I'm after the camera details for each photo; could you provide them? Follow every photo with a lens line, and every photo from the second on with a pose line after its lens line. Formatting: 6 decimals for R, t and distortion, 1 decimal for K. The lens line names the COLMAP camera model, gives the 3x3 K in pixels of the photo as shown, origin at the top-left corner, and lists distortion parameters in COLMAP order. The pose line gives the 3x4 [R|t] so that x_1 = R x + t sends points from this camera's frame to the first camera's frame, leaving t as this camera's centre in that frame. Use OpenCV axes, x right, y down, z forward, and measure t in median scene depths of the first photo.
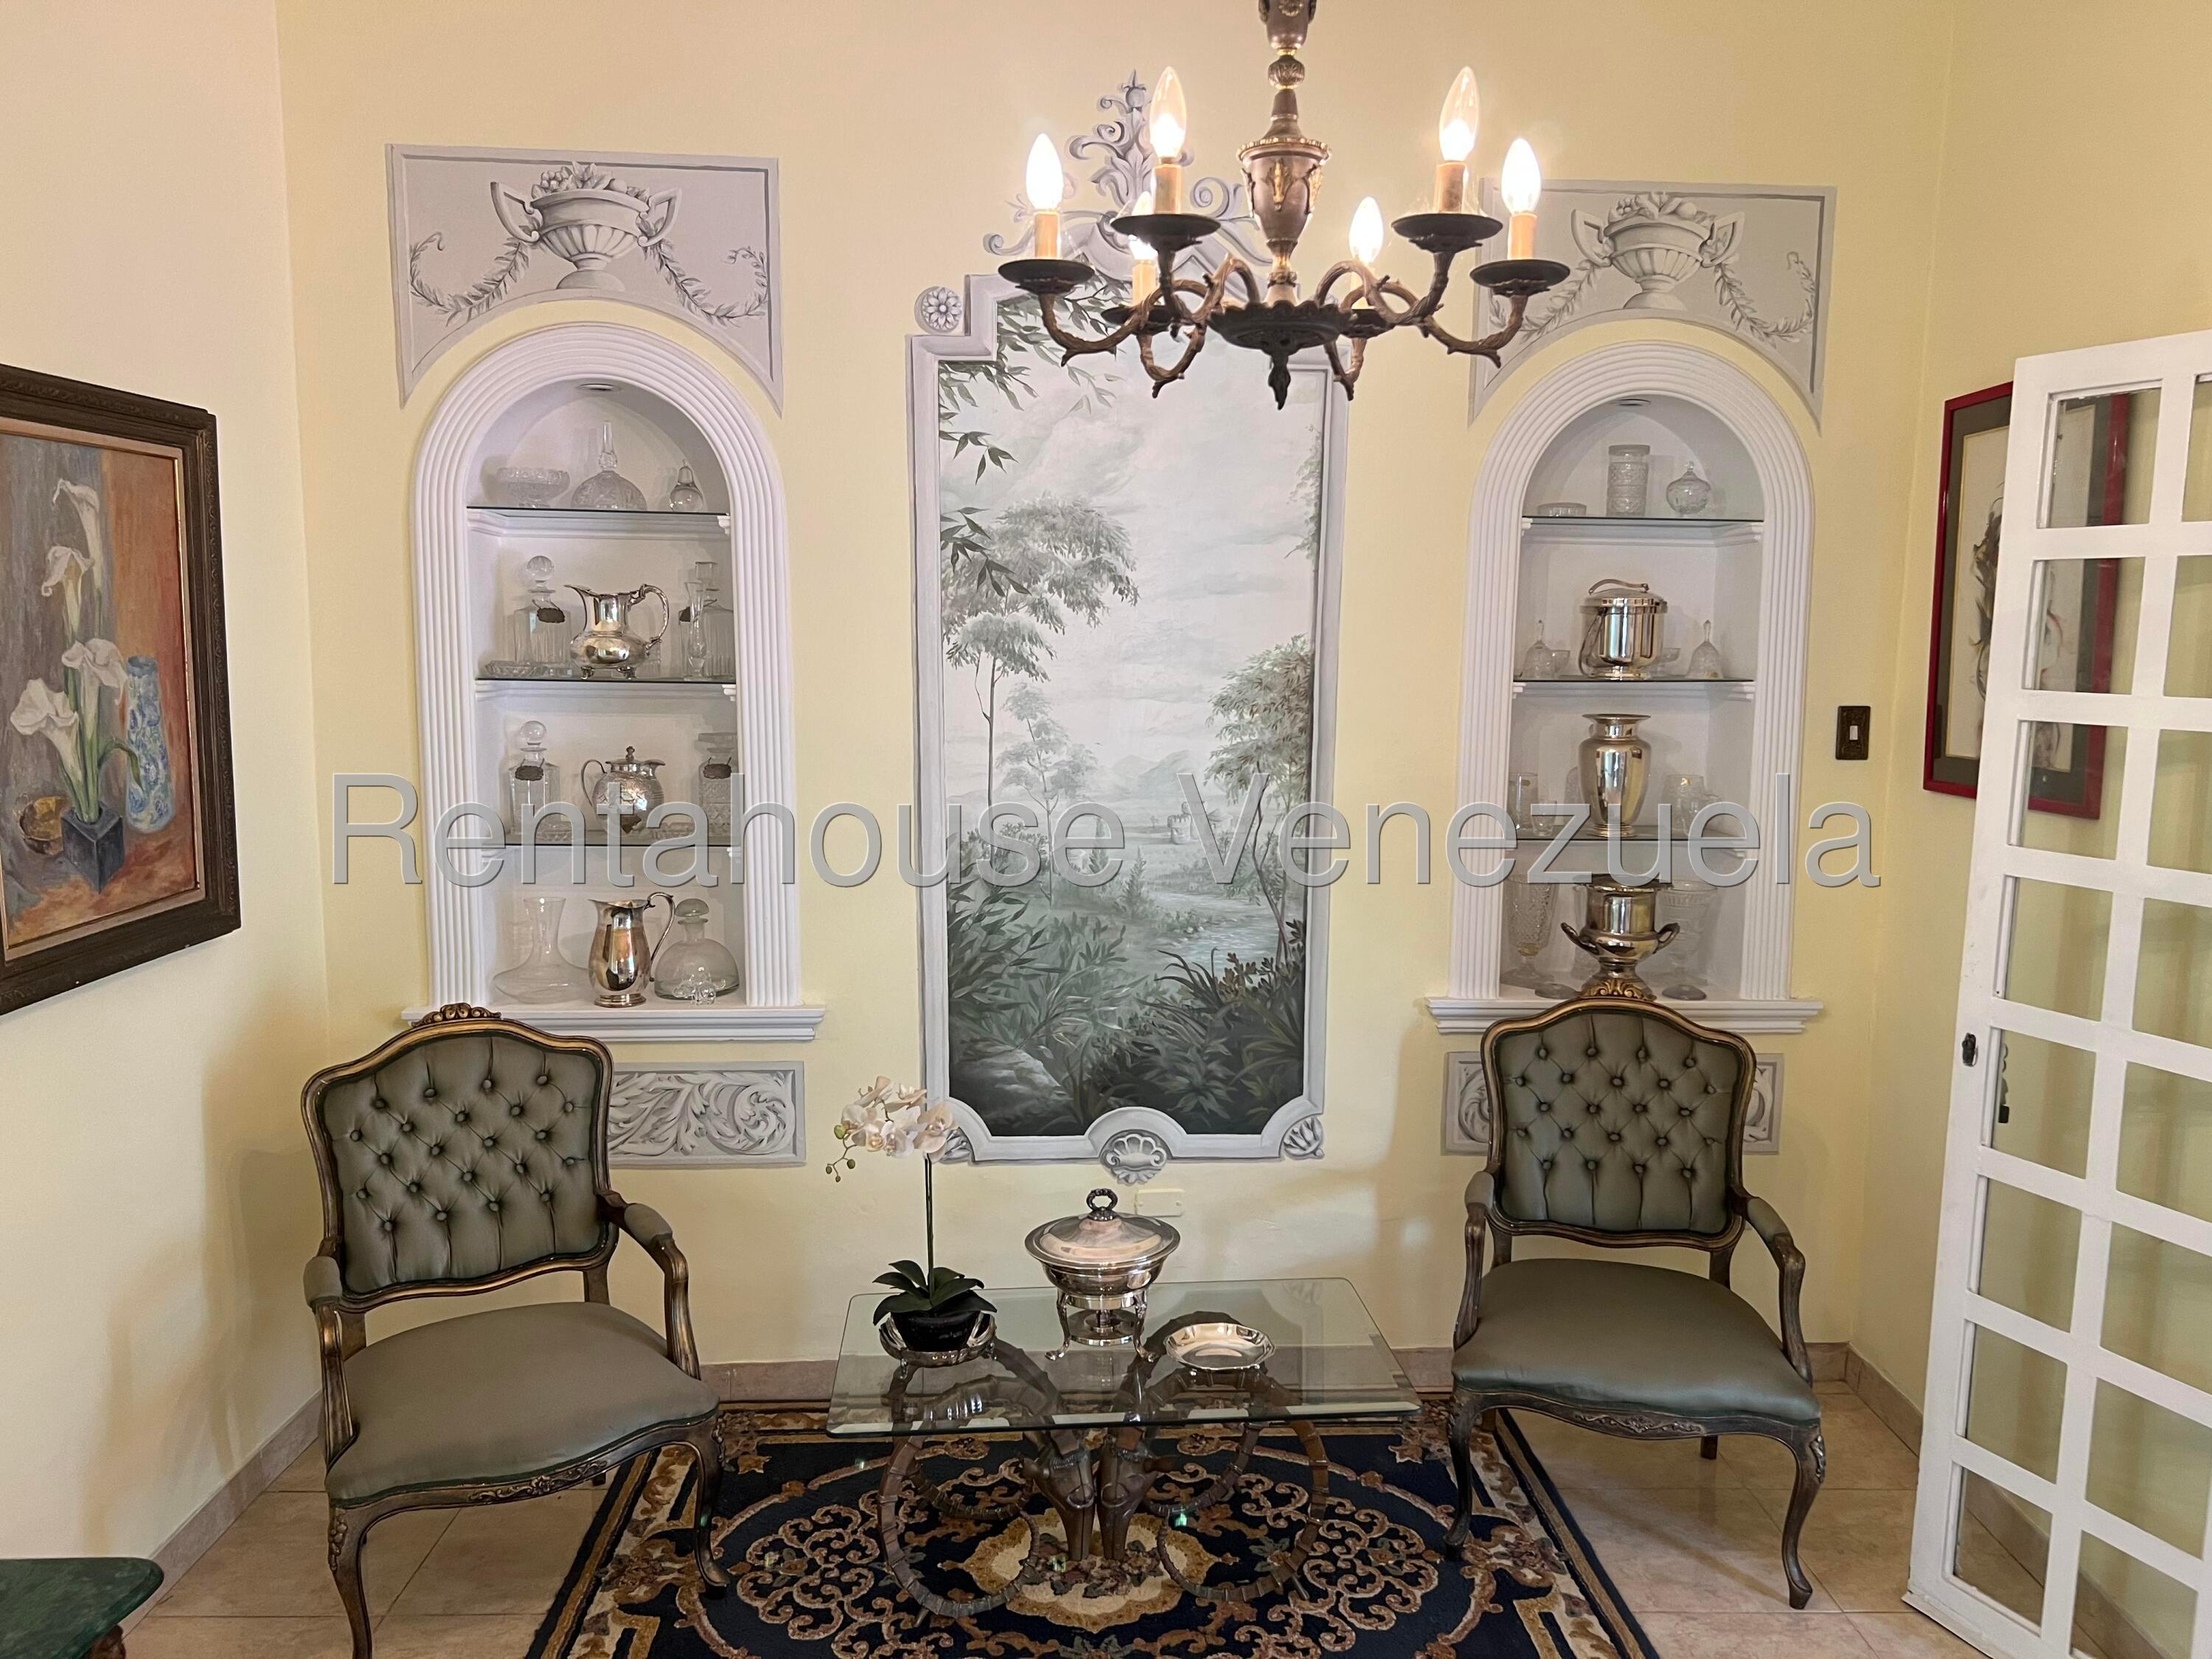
lens RADIAL K [[1667.7, 0, 1114.9], [0, 1667.7, 830.9], [0, 0, 1]] dist [0.054345, -0.059285]
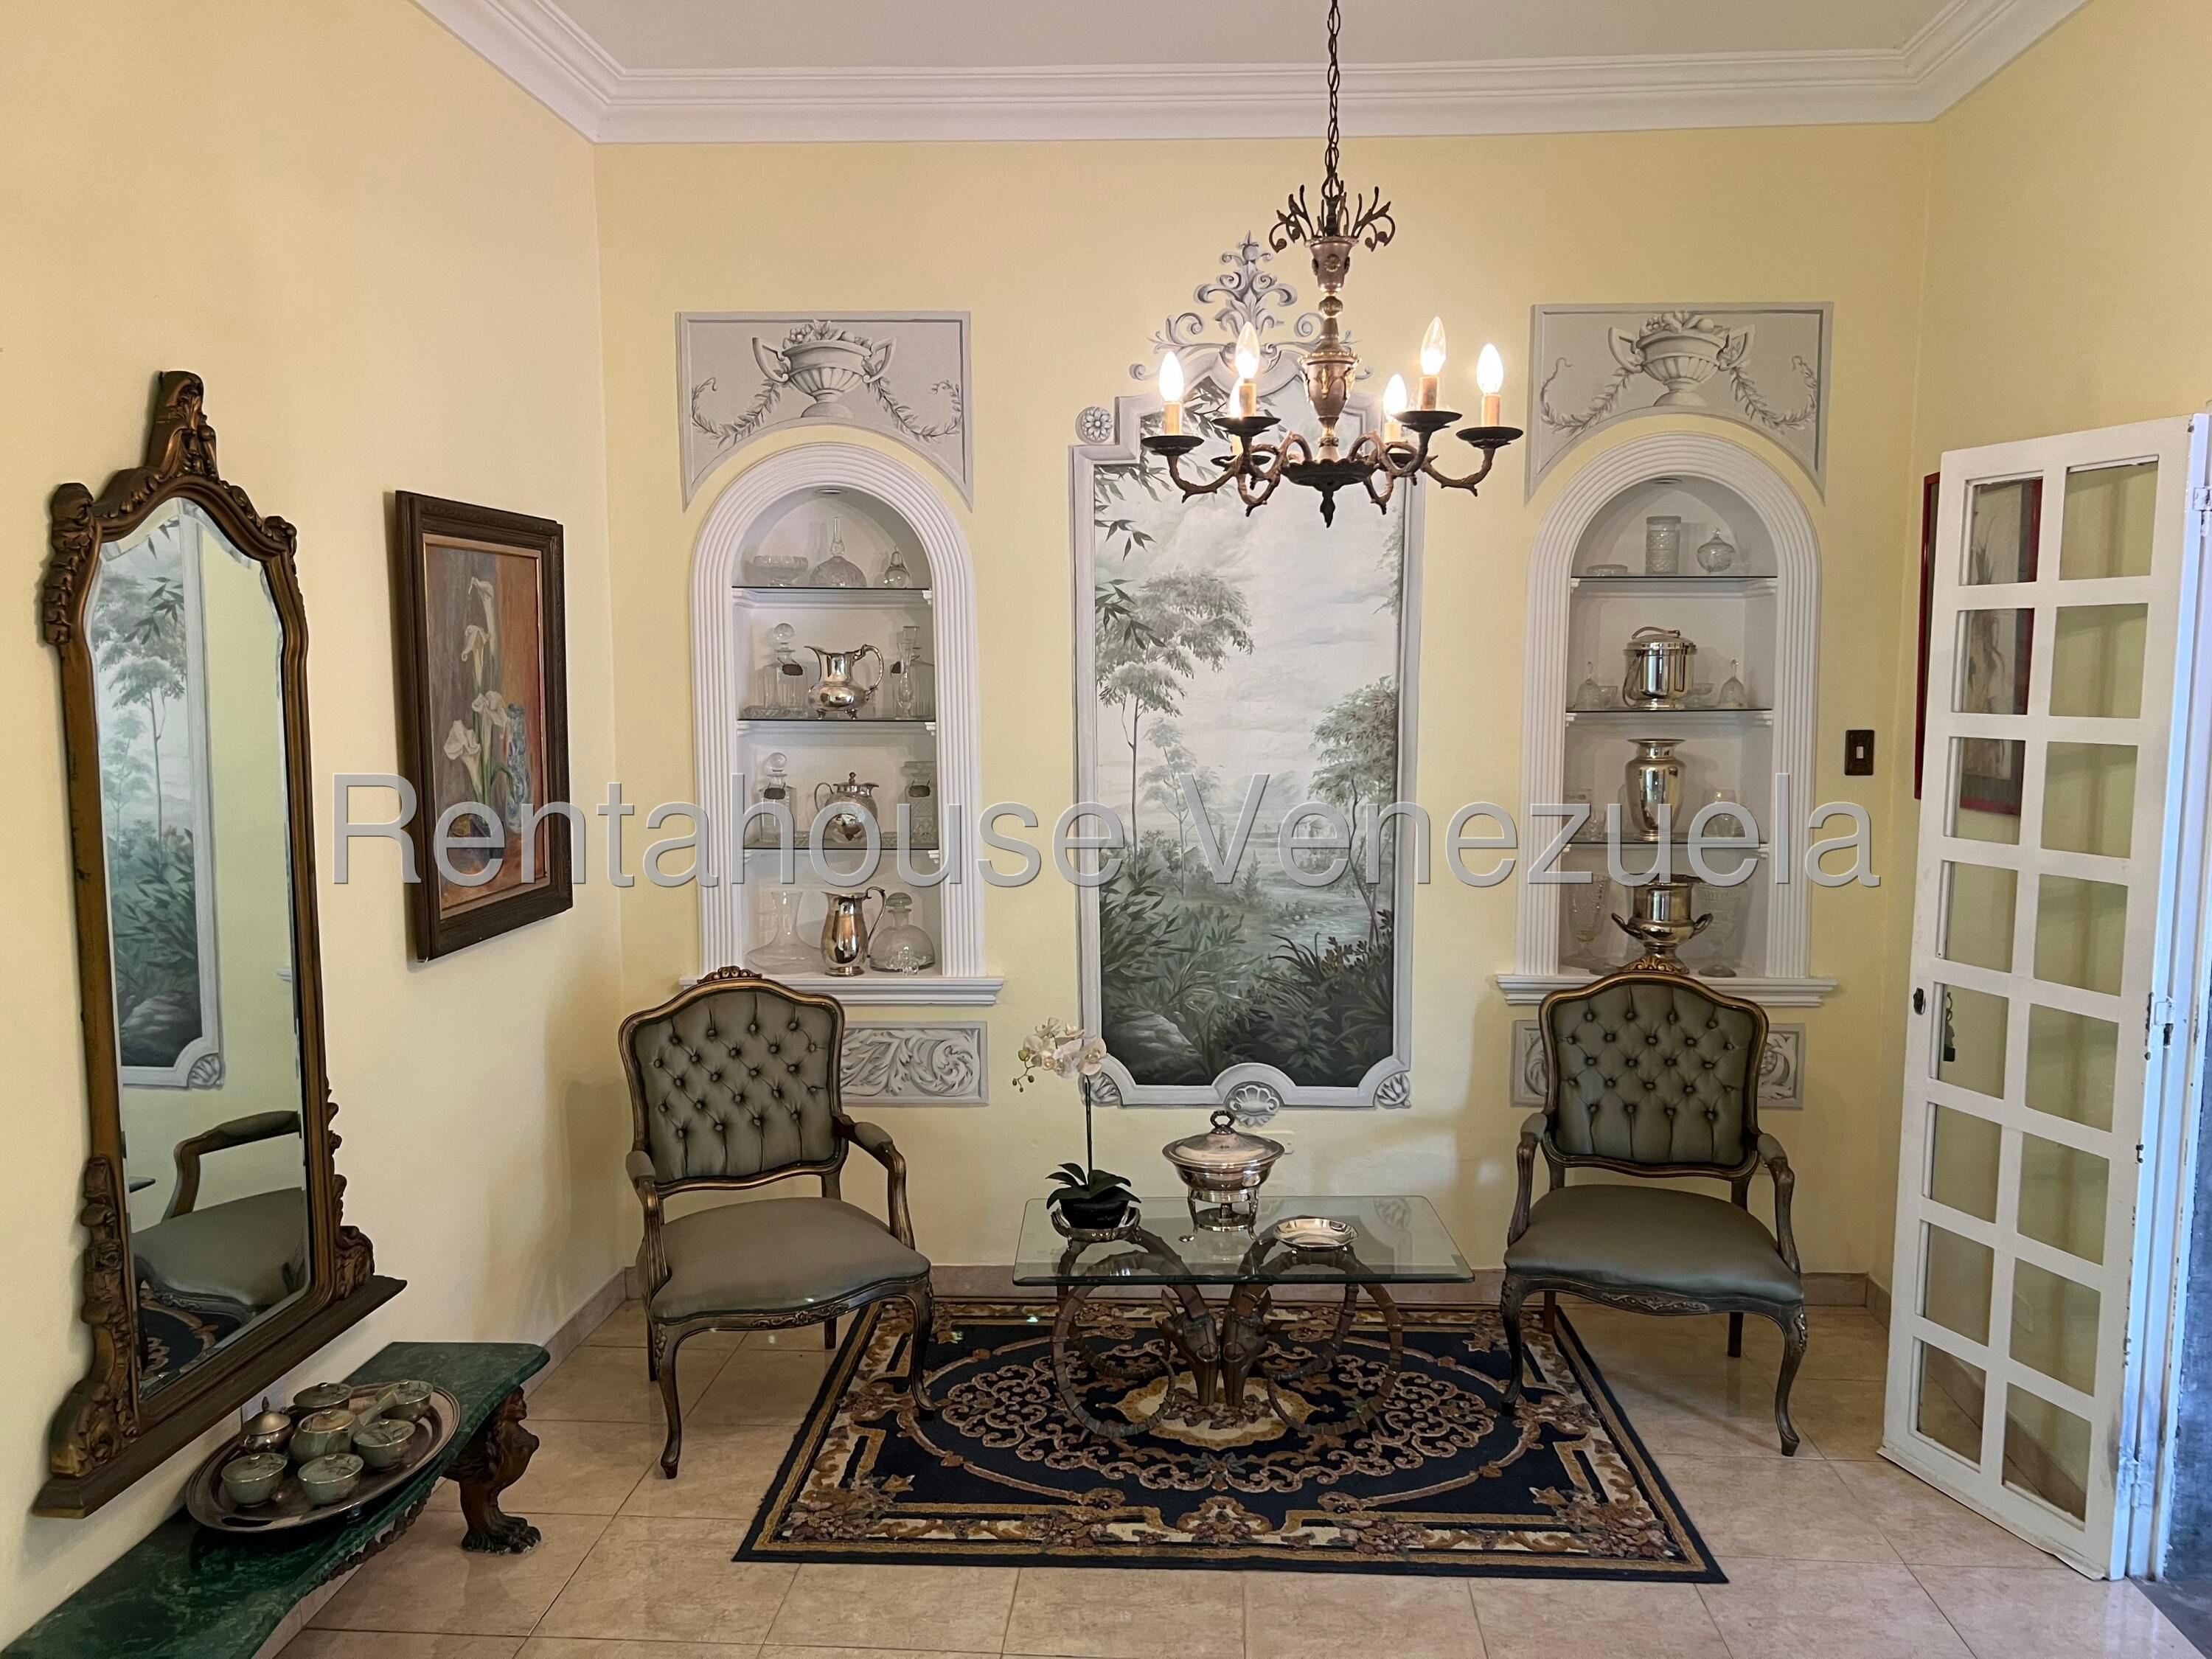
lens RADIAL K [[1667.7, 0, 1086.5], [0, 1667.7, 835.6], [0, 0, 1]] dist [0.054345, -0.059285]
pose [[0.994707, -0.003071, -0.102709, 0.018265], [0.000626, 0.999716, -0.023828, 0.030392], [0.102753, 0.023637, 0.994426, -0.255101]]
